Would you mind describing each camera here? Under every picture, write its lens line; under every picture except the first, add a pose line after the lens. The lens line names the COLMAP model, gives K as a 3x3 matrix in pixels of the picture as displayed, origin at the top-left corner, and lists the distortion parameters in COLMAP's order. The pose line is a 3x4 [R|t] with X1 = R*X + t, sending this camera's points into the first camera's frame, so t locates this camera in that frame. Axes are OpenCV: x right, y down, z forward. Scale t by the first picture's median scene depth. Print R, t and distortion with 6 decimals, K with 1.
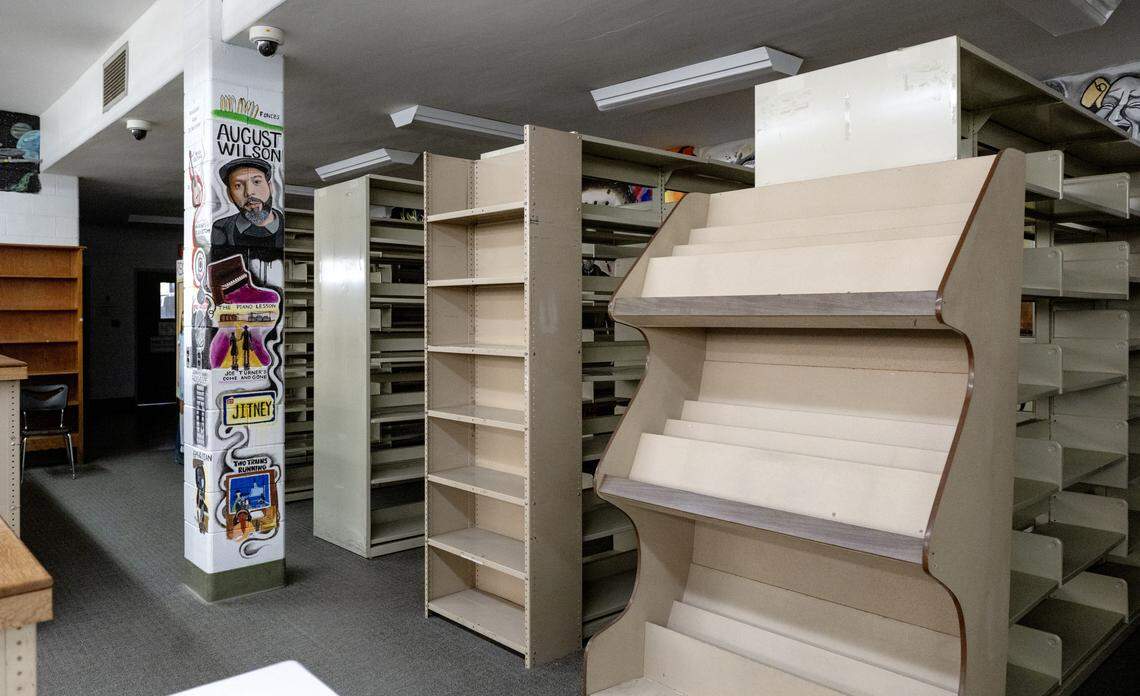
lens RADIAL K [[808.2, 0, 570.1], [0, 808.2, 343.2], [0, 0, 1]] dist [-0.004697, -0.000013]
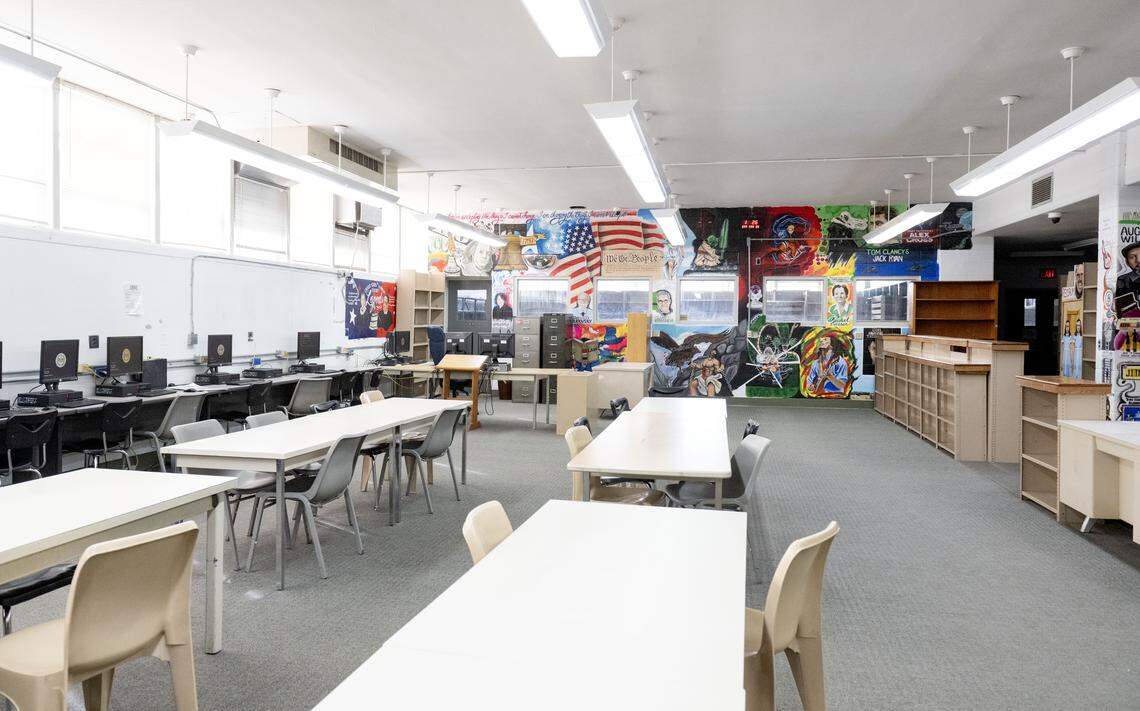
lens RADIAL K [[803.8, 0, 555.5], [0, 803.8, 324.6], [0, 0, 1]] dist [-0.003037, 0.000302]
pose [[0.586087, 0.009230, -0.810195, 0.346325], [-0.036128, 0.999238, -0.014751, 0.046392], [0.809442, 0.037916, 0.585974, -1.262216]]
